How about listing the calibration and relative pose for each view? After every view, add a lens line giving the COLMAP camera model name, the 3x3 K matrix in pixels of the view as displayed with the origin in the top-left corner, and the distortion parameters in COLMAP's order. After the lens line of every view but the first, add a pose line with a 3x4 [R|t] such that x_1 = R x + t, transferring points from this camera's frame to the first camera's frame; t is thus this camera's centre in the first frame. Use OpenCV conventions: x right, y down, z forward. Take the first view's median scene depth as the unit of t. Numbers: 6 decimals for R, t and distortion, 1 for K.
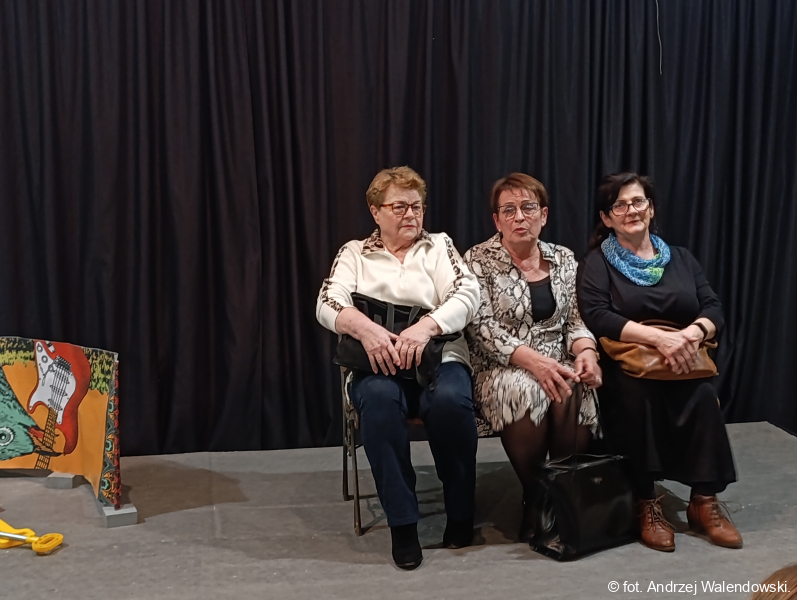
lens RADIAL K [[1079.0, 0, 397.0], [0, 1079.0, 298.8], [0, 0, 1]] dist [0.145285, -0.473087]
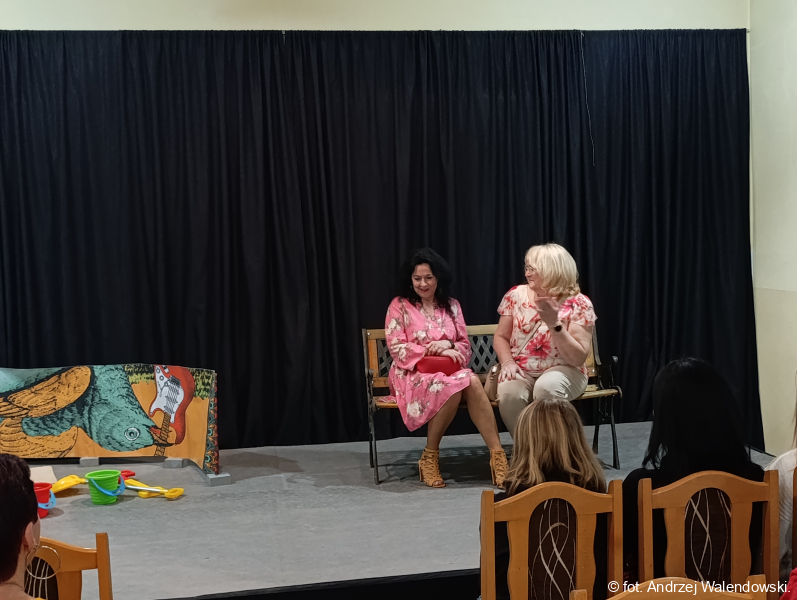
lens RADIAL K [[1080.3, 0, 406.1], [0, 1080.3, 293.8], [0, 0, 1]] dist [0.130771, -0.430417]
pose [[0.999310, -0.026170, -0.026366, 0.040339], [0.024445, 0.997668, -0.063728, 0.043192], [0.027972, 0.063040, 0.997619, -0.427862]]
